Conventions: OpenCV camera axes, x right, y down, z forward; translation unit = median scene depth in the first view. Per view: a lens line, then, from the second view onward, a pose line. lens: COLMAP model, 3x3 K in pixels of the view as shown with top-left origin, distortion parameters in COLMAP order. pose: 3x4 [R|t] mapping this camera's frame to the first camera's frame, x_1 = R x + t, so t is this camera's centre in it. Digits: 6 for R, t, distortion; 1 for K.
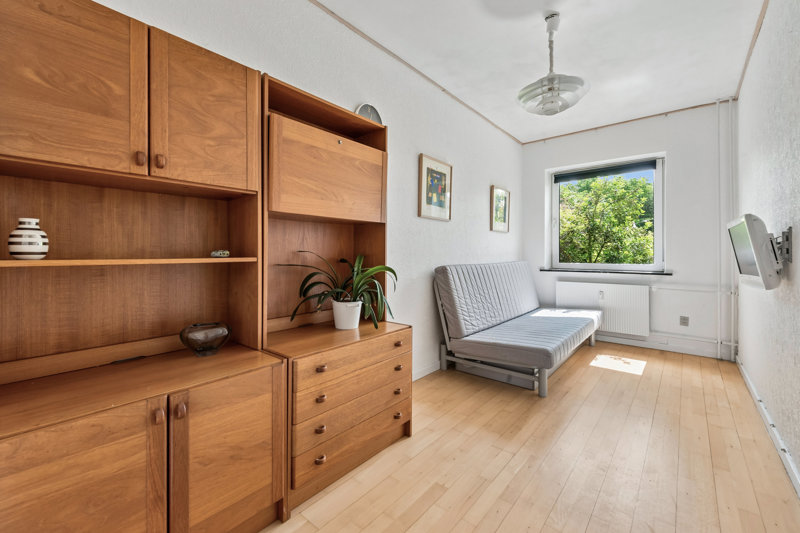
lens RADIAL K [[327.6, 0, 401.3], [0, 327.6, 253.5], [0, 0, 1]] dist [0.001122, -0.001313]
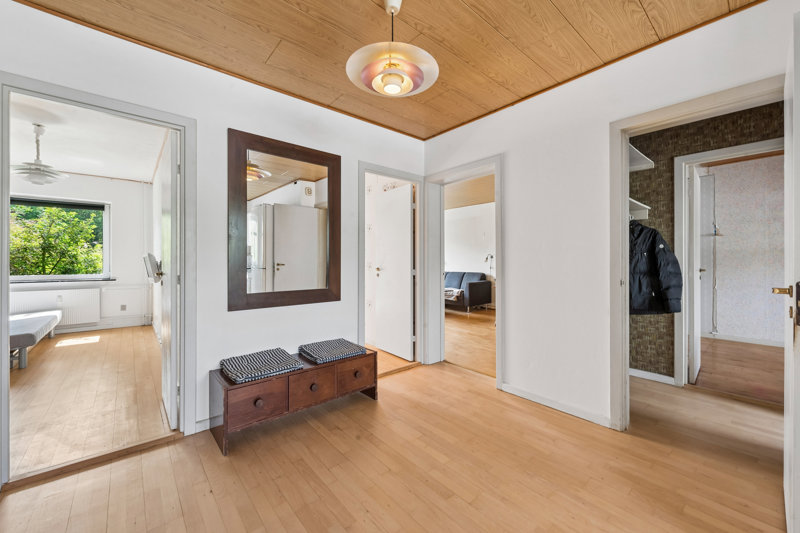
lens RADIAL K [[319.7, 0, 404.1], [0, 319.7, 262.7], [0, 0, 1]] dist [0.008523, -0.001171]
pose [[0.146913, -0.004197, 0.989141, -0.479976], [-0.002644, 0.999986, 0.004635, -0.029371], [-0.989146, -0.003296, 0.146900, -0.575332]]
